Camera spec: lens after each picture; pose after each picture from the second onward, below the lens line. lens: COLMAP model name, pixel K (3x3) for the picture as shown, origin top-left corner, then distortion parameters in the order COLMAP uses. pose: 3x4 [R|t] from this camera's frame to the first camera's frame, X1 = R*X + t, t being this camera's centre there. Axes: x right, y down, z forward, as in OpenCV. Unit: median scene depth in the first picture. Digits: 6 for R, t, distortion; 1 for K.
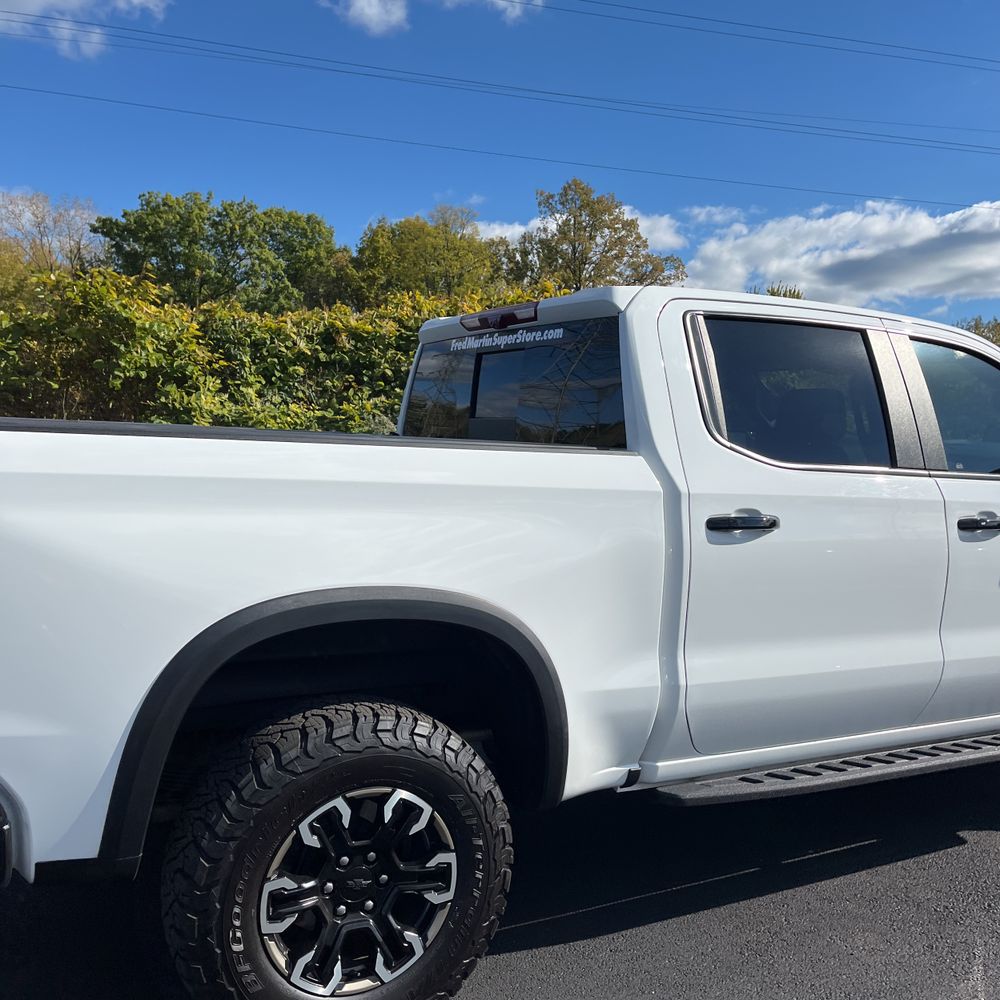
lens RADIAL K [[1023.9, 0, 497.6], [0, 1023.9, 496.9], [0, 0, 1]] dist [0.024530, 0.000000]
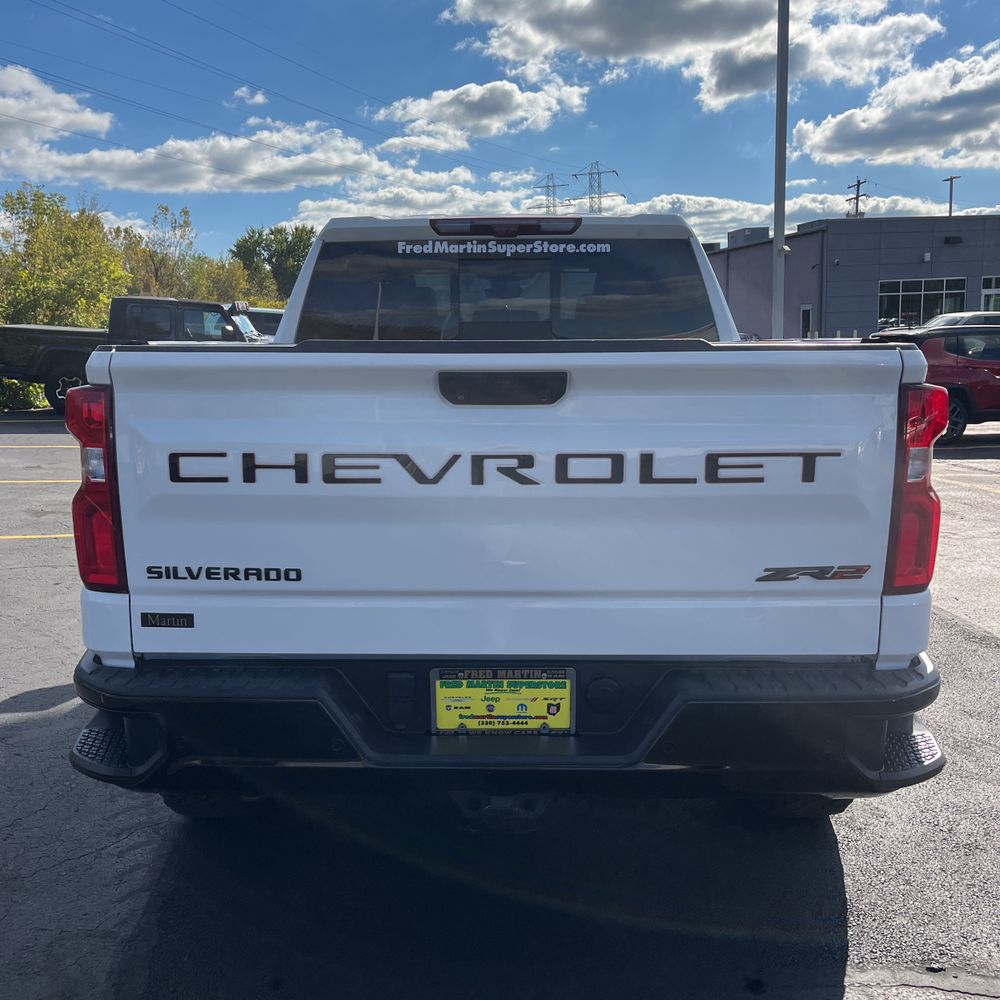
lens RADIAL K [[1023.9, 0, 502.1], [0, 1023.9, 508.6], [0, 0, 1]] dist [0.024530, 0.000000]
pose [[0.490344, -0.182640, 0.852177, -1.042593], [0.076521, 0.983041, 0.166656, -0.069847], [-0.868163, -0.016510, 0.496005, 0.505917]]
